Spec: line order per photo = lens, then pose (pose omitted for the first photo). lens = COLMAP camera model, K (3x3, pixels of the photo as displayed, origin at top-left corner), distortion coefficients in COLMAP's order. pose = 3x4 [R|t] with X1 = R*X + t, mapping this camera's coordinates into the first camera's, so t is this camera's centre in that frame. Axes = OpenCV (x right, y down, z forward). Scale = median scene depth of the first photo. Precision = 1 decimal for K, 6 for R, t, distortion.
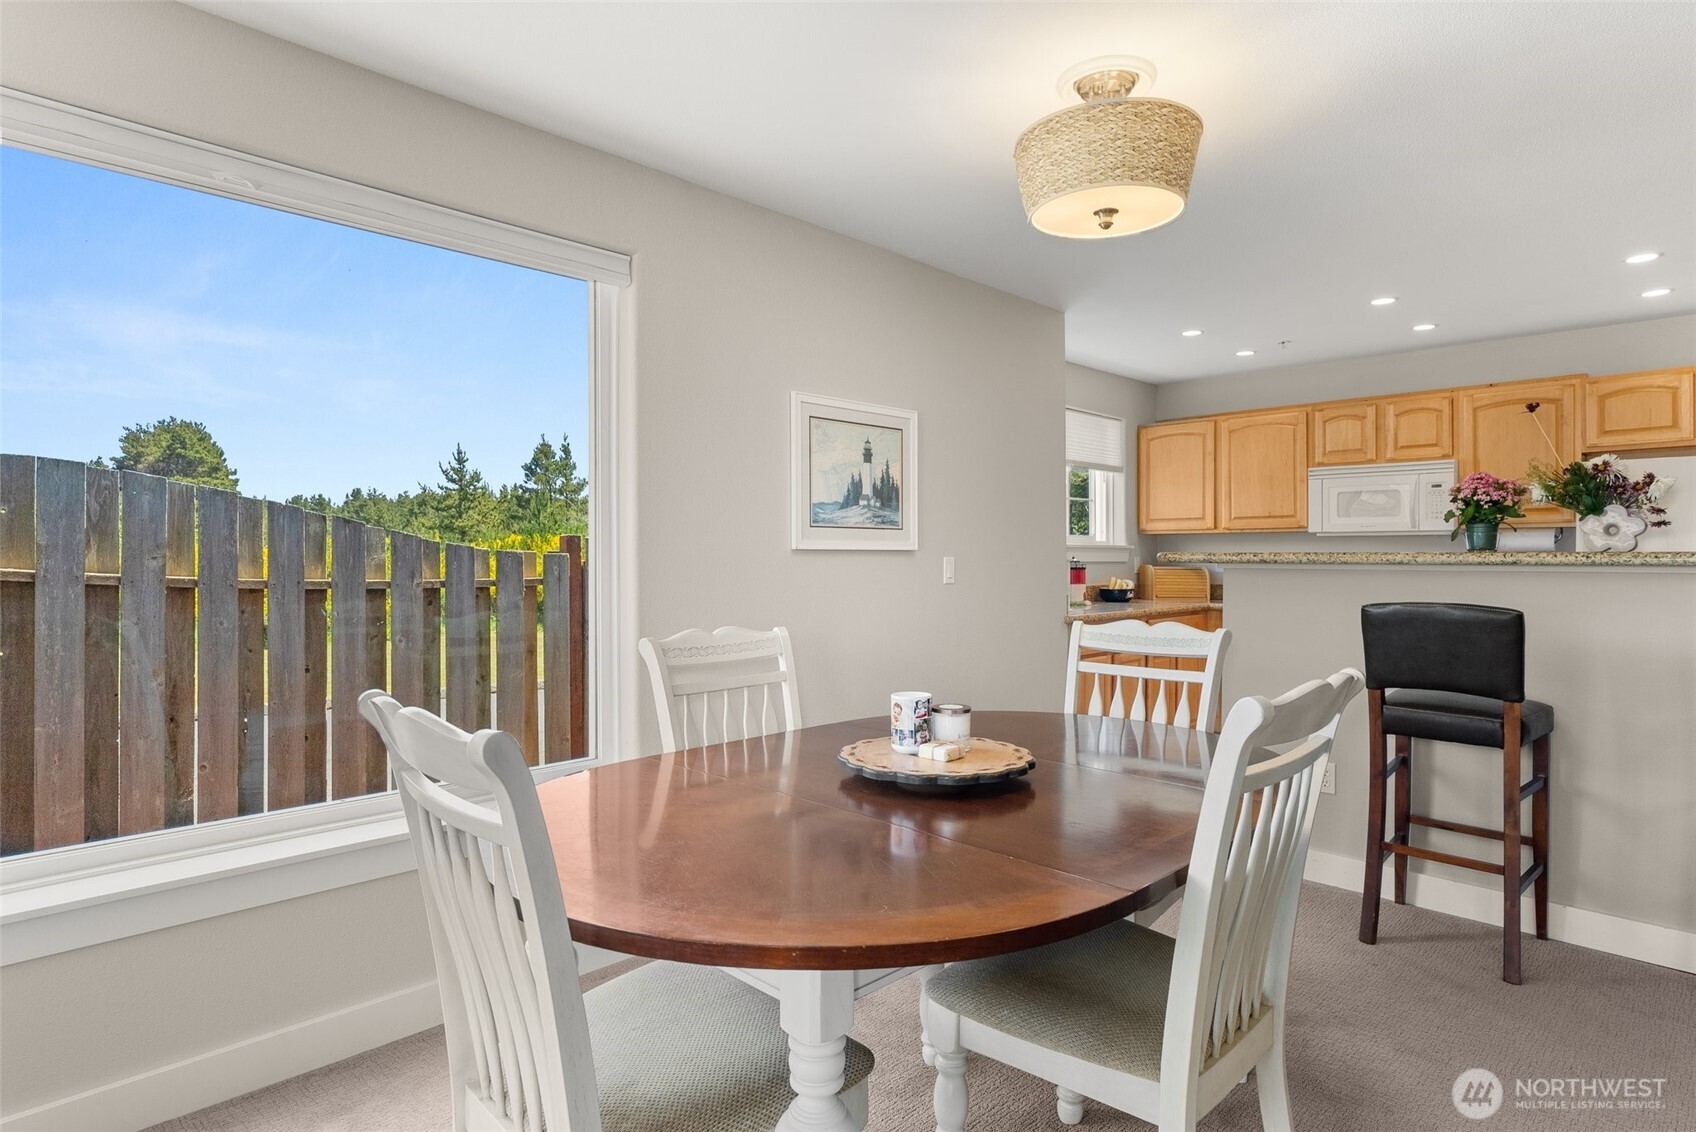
lens RADIAL K [[918.2, 0, 848.0], [0, 918.2, 566.0], [0, 0, 1]] dist [-0.003405, 0.000431]
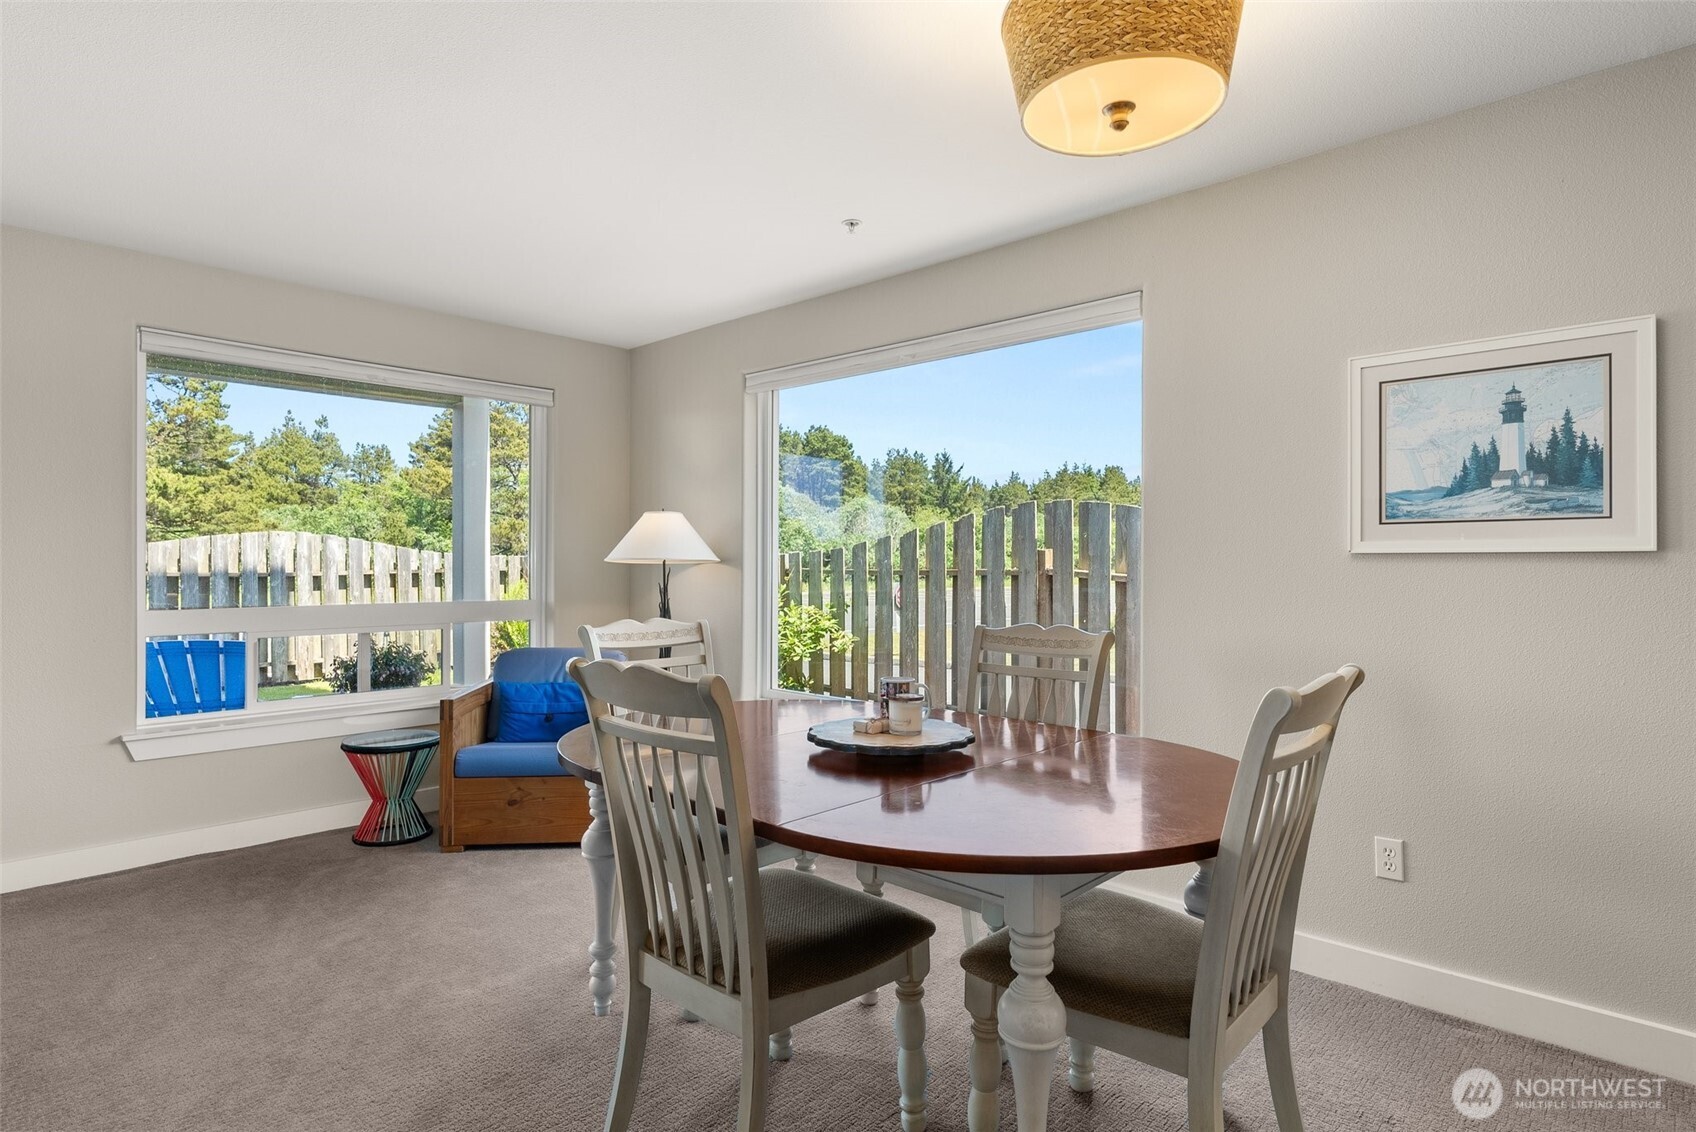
lens RADIAL K [[901.0, 0, 848.0], [0, 901.0, 566.0], [0, 0, 1]] dist [-0.003846, -0.000573]
pose [[0.017982, 0.002443, -0.999835, 0.658648], [-0.012167, 0.999924, 0.002225, -0.003301], [0.999764, 0.012125, 0.018010, 0.497945]]
